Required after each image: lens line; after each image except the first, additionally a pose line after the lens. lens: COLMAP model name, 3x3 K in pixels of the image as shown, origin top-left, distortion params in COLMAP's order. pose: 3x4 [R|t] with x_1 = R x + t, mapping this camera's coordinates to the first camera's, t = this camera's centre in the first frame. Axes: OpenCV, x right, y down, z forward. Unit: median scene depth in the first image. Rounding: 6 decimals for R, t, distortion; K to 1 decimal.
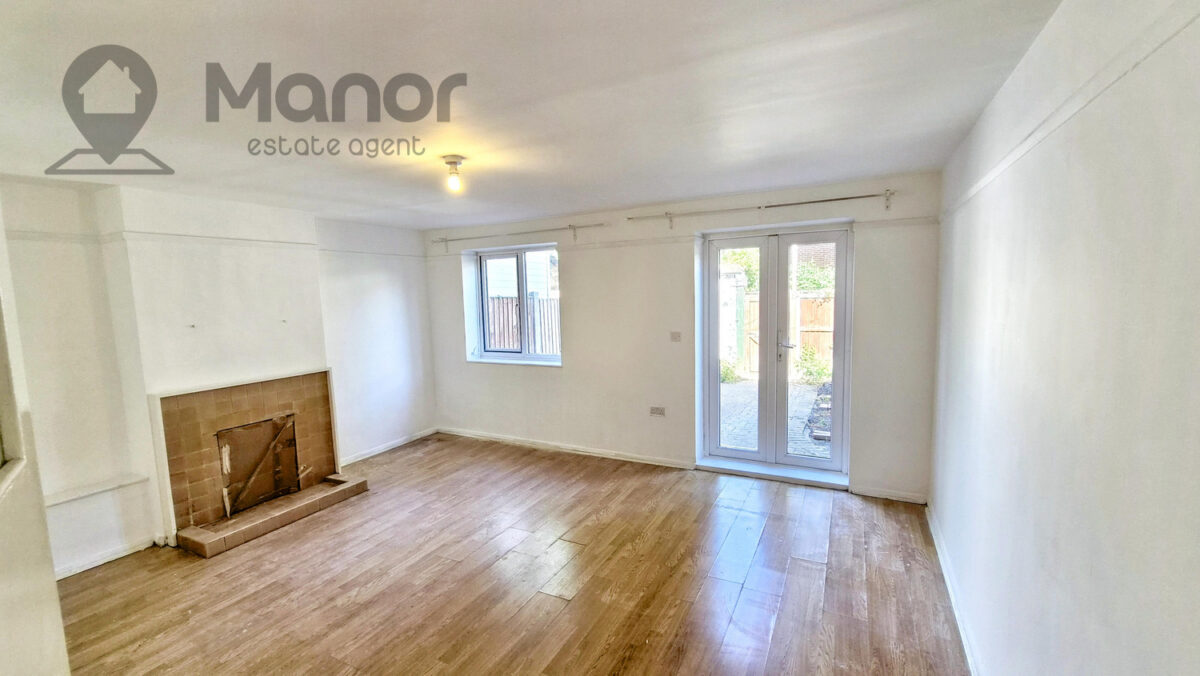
lens RADIAL K [[491.3, 0, 602.6], [0, 491.3, 342.2], [0, 0, 1]] dist [0.004810, -0.001246]
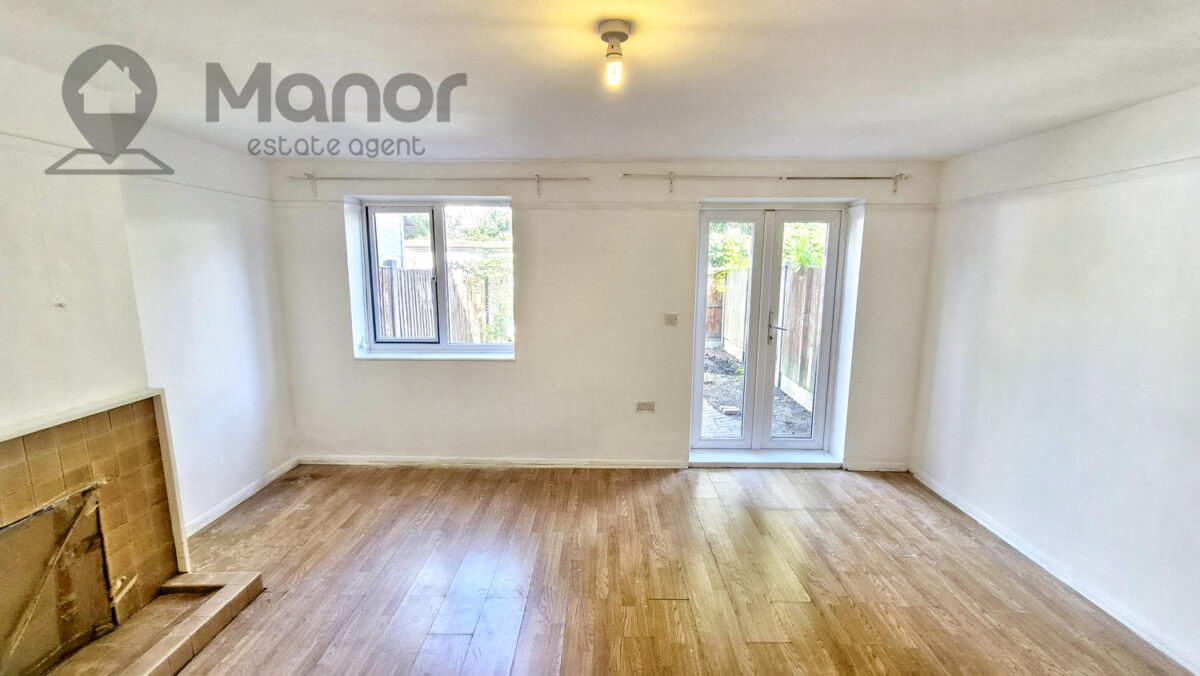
lens RADIAL K [[491.3, 0, 605.5], [0, 491.3, 341.6], [0, 0, 1]] dist [0.004810, -0.001246]
pose [[0.891958, -0.038882, 0.450443, -0.358151], [0.015227, 0.998313, 0.056023, -0.024584], [-0.451862, -0.043111, 0.891046, 0.291541]]
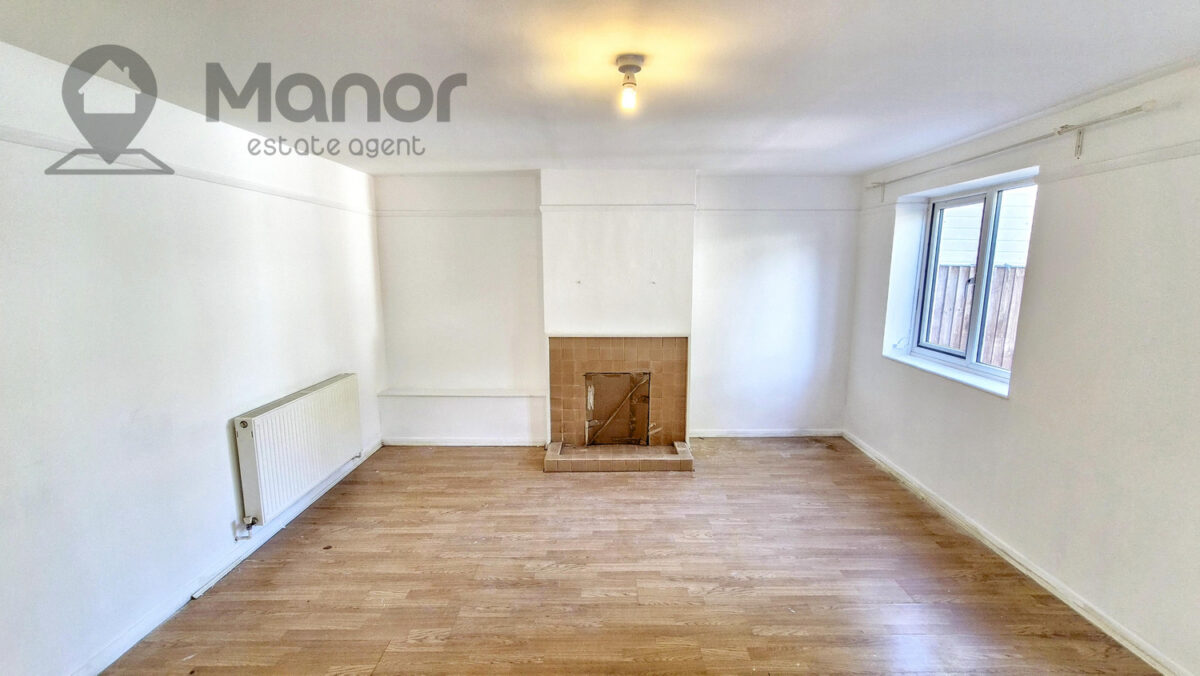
lens RADIAL K [[491.3, 0, 605.5], [0, 491.3, 344.2], [0, 0, 1]] dist [0.004810, -0.001246]
pose [[0.461358, 0.174038, -0.869977, 0.209636], [-0.104111, 0.984417, 0.141720, -0.048759], [0.881084, 0.025190, 0.472288, 0.401465]]
